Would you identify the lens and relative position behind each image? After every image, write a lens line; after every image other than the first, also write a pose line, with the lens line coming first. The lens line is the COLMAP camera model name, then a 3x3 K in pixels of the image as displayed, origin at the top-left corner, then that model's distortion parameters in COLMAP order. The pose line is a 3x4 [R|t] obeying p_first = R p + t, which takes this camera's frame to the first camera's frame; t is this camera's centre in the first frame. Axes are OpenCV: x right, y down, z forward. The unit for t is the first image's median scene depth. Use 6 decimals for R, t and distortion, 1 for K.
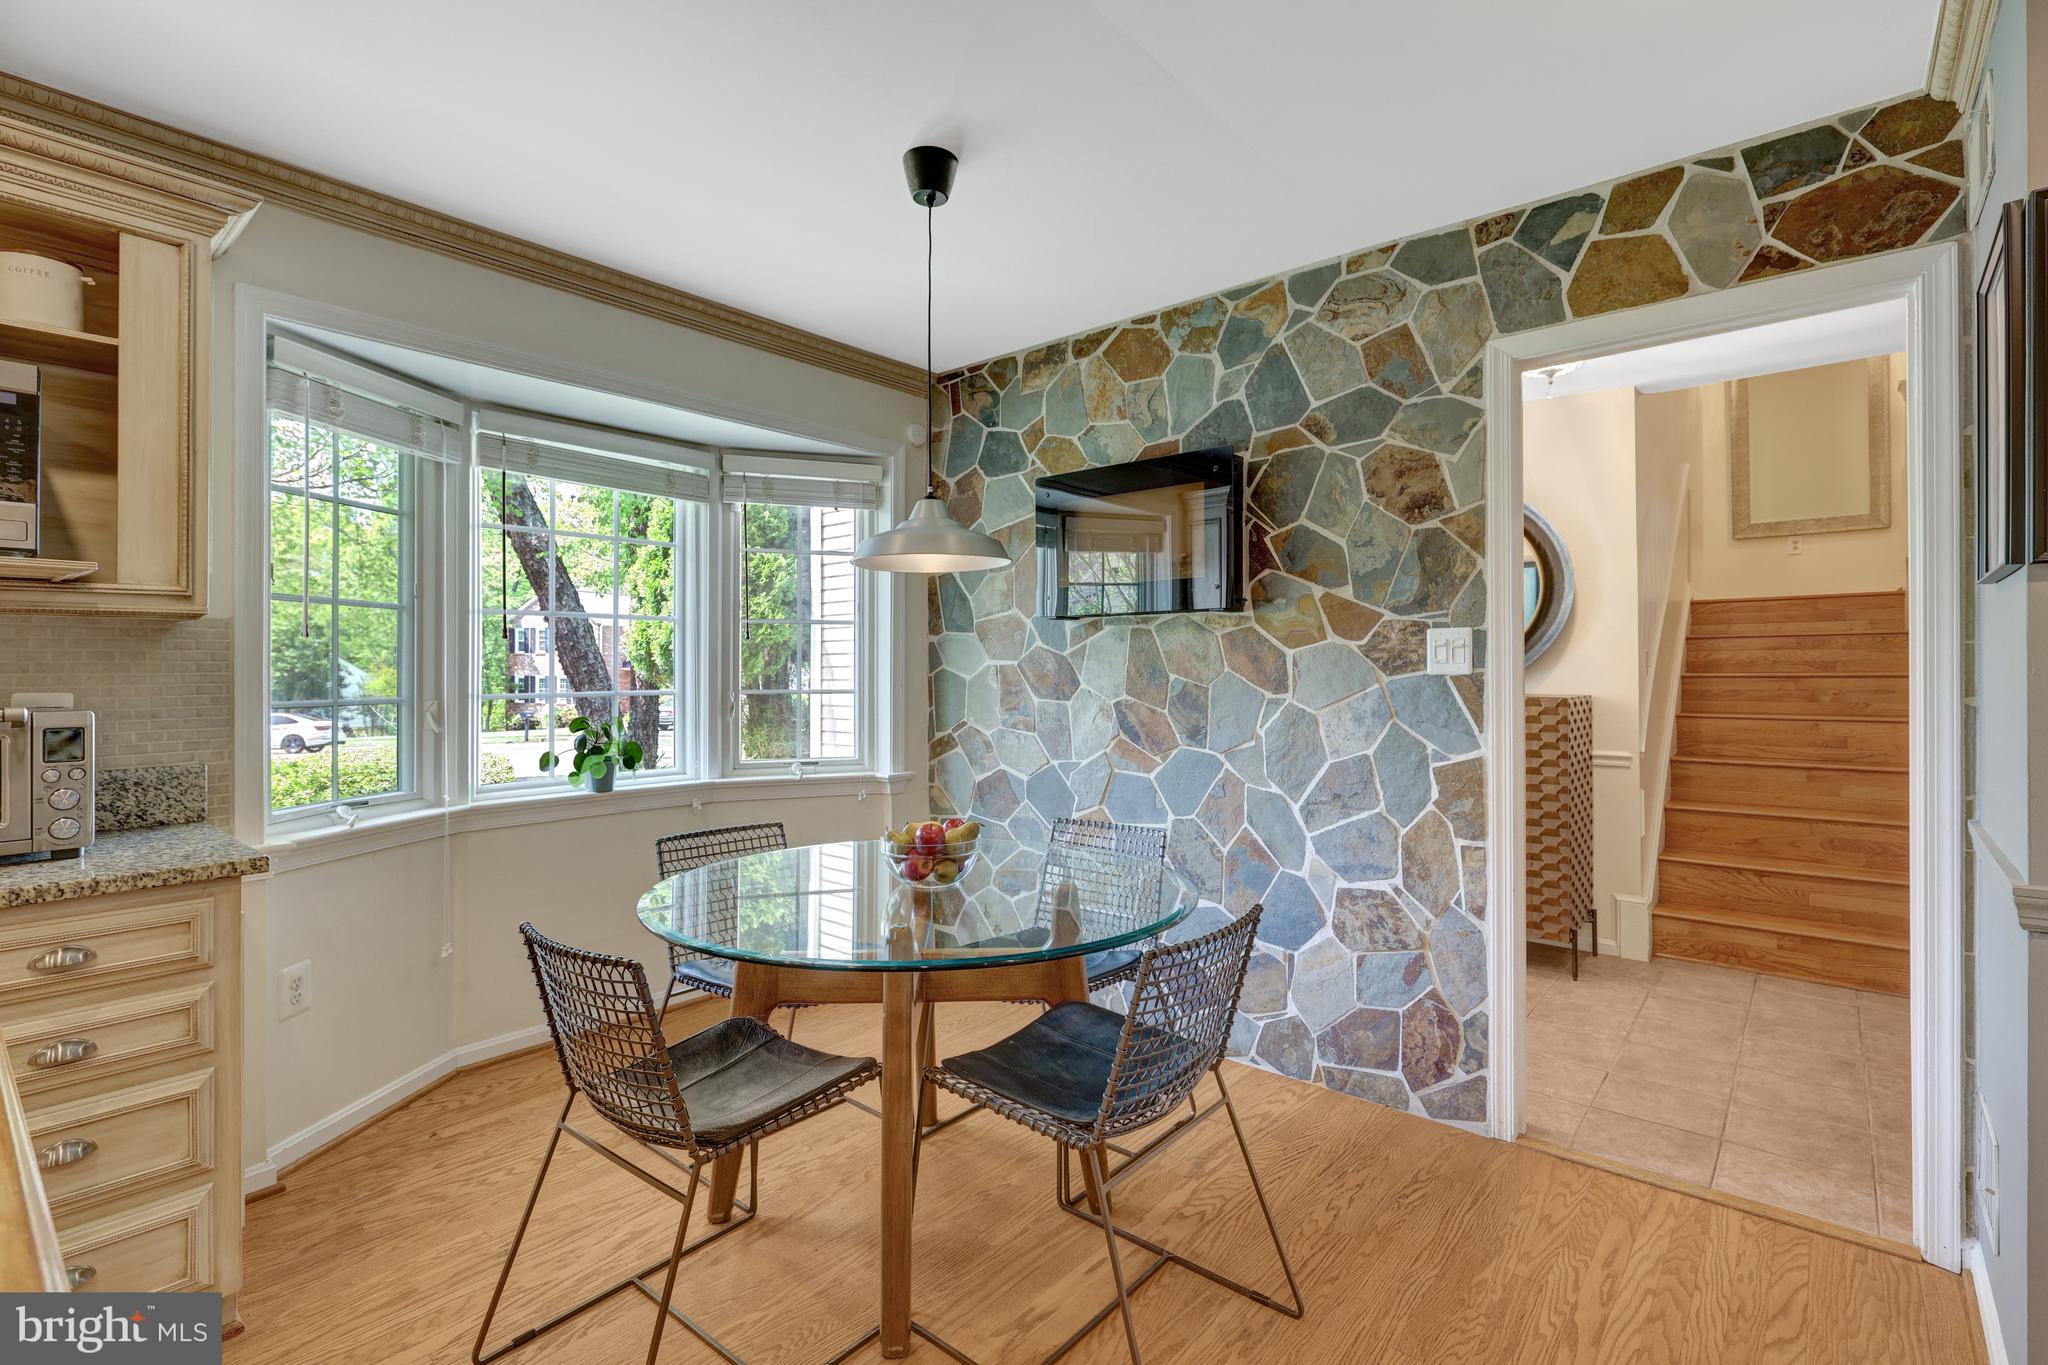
lens RADIAL K [[921.1, 0, 1009.7], [0, 921.1, 670.6], [0, 0, 1]] dist [-0.017432, -0.000694]
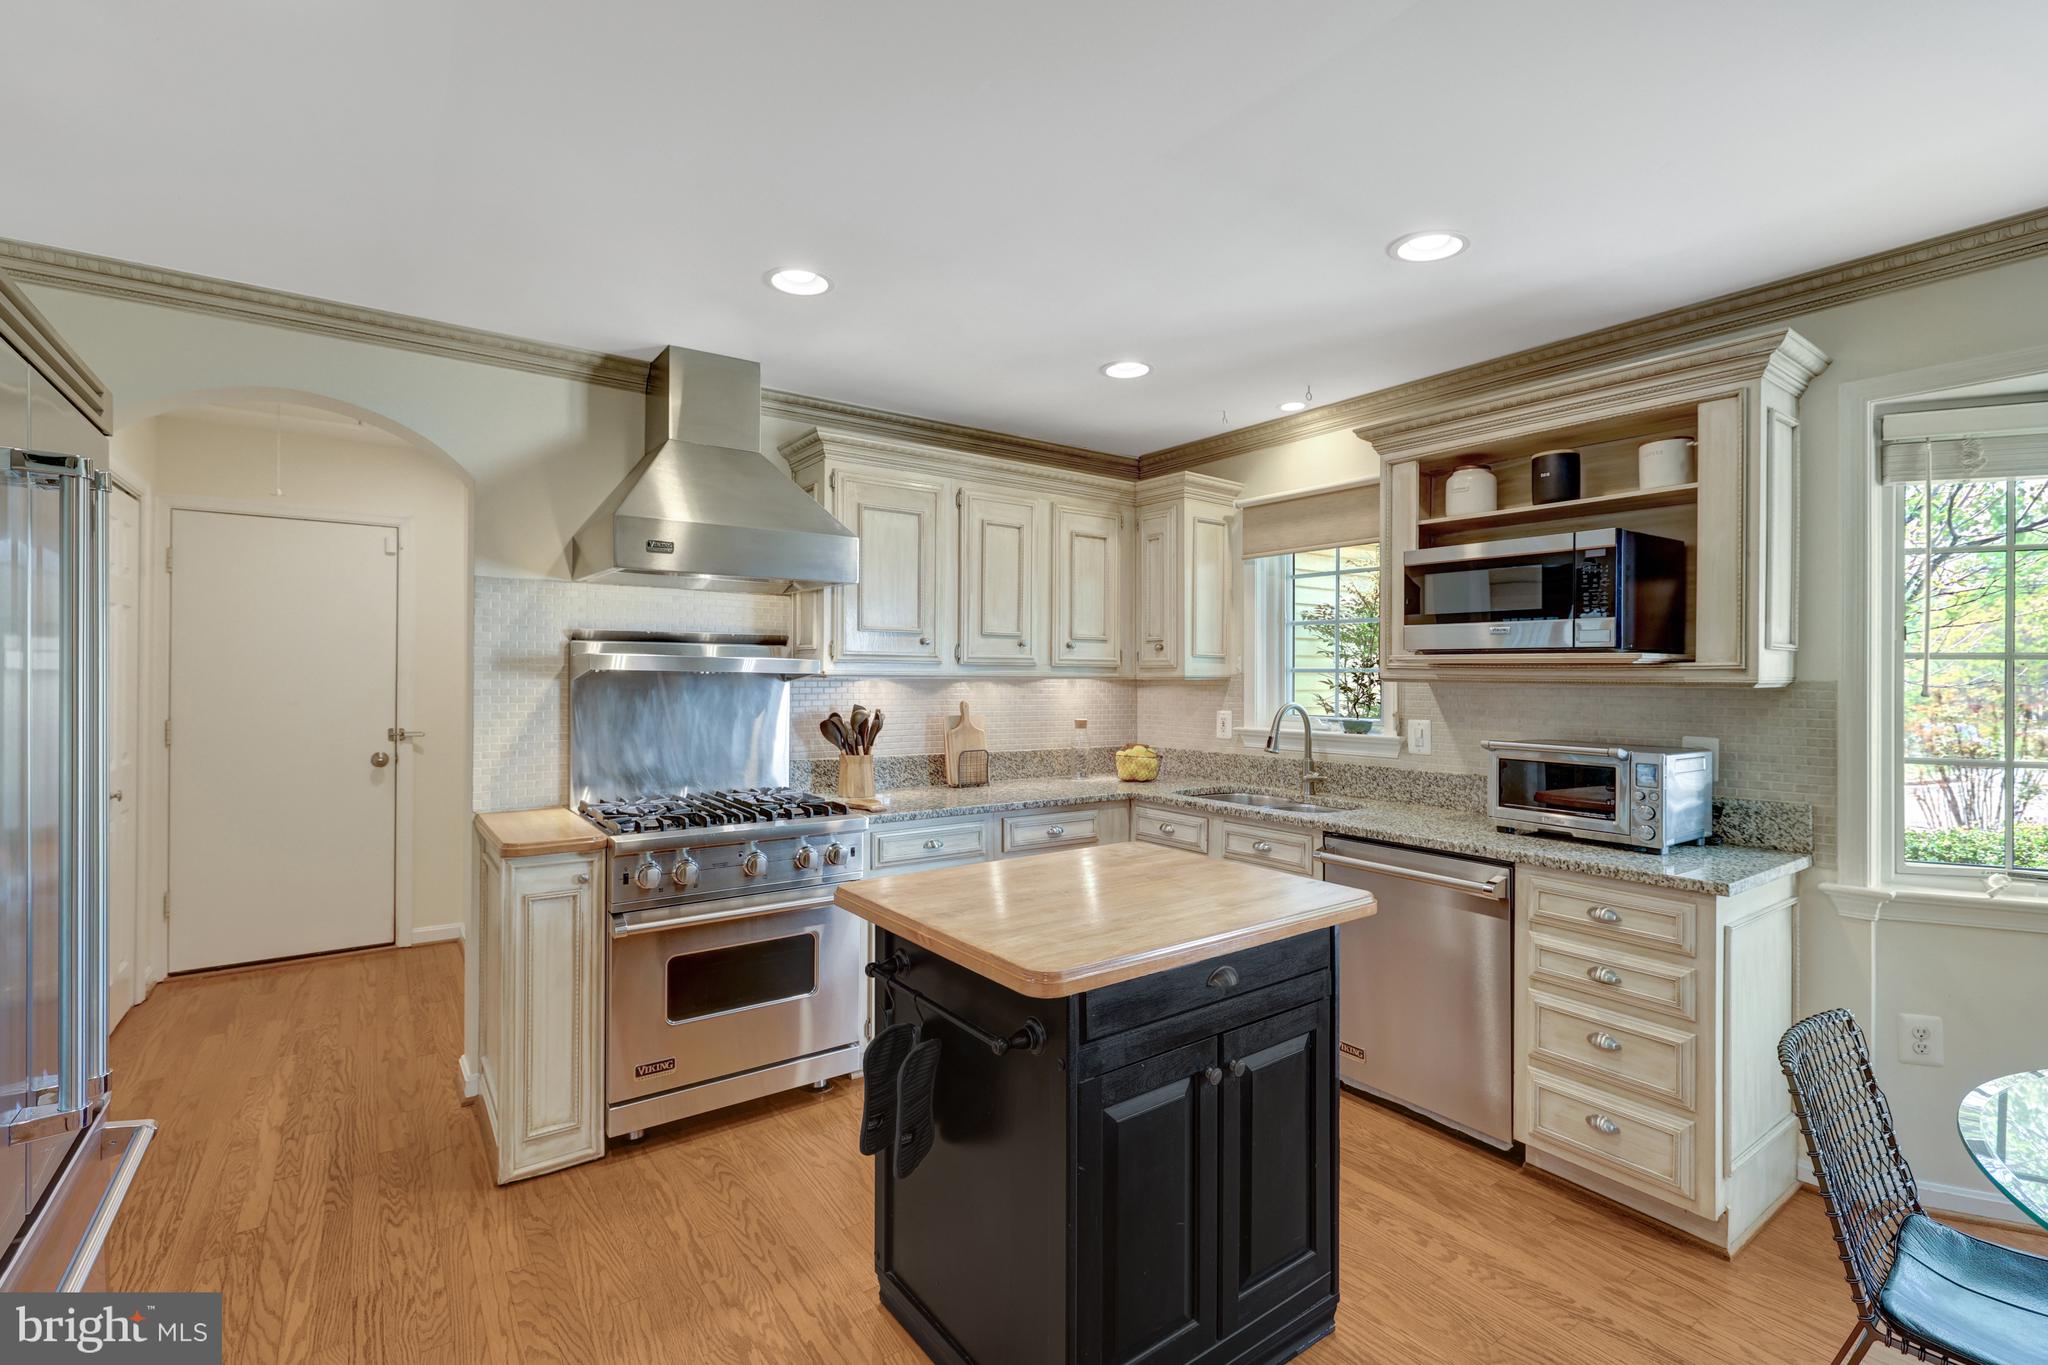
lens RADIAL K [[902.1, 0, 1062.3], [0, 902.1, 676.3], [0, 0, 1]] dist [0.000221, 0.000420]
pose [[-0.206048, 0.001090, -0.978541, 0.461250], [-0.009490, 0.999950, 0.003112, -0.059488], [0.978496, 0.009927, -0.206027, 0.291643]]
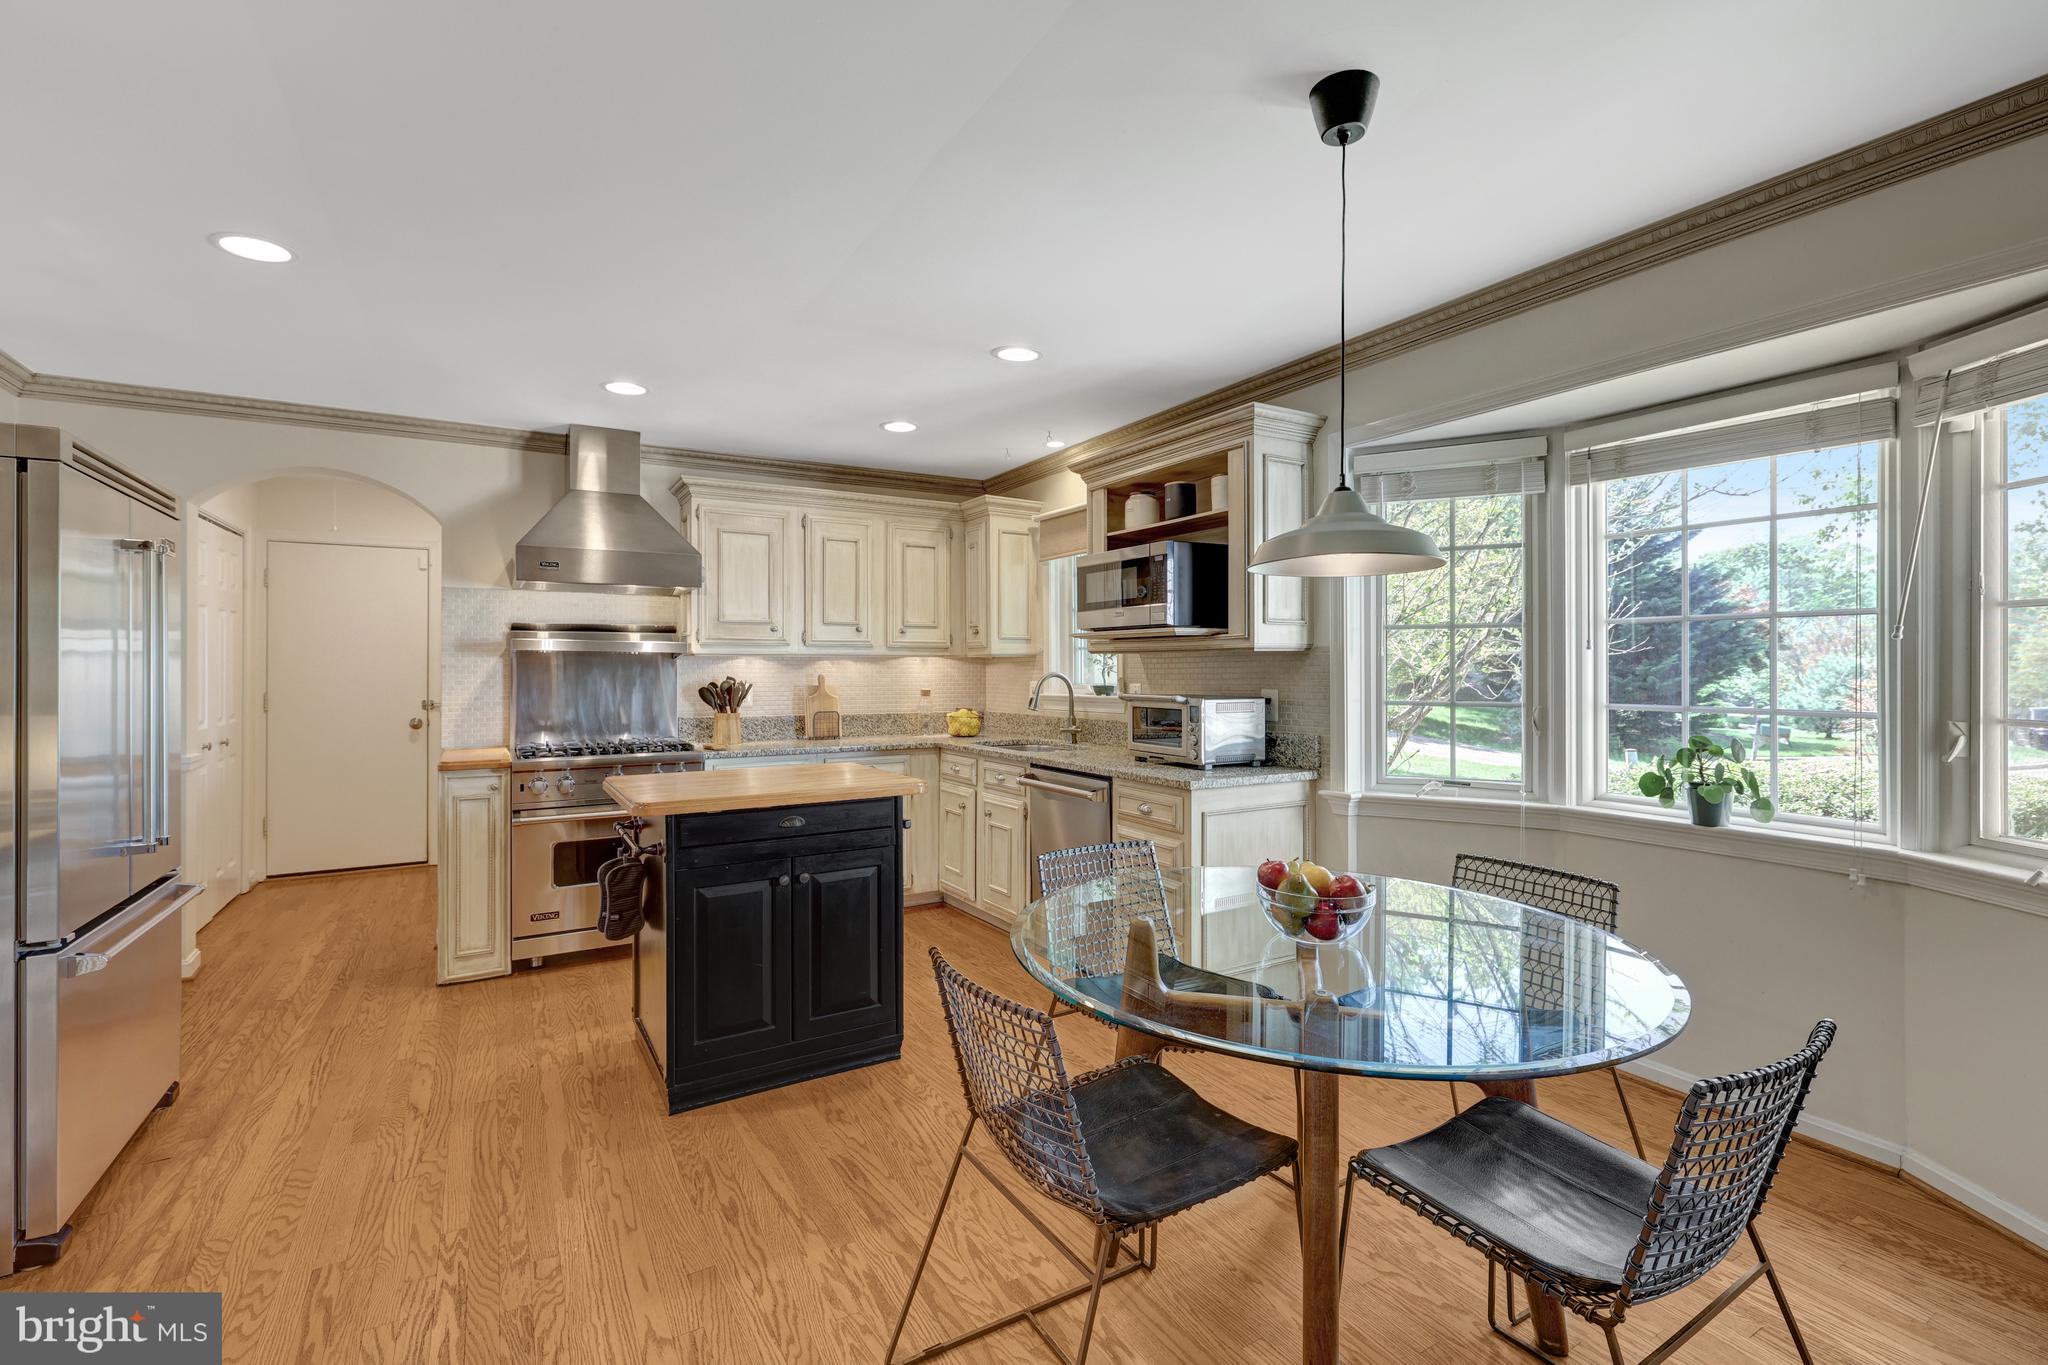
lens RADIAL K [[865.4, 0, 1031.2], [0, 865.4, 661.3], [0, 0, 1]] dist [-0.001318, 0.001423]
pose [[-0.292625, -0.002494, -0.956224, 0.767397], [0.000626, 0.999996, -0.002800, -0.027335], [0.956227, -0.001418, -0.292622, 0.969613]]
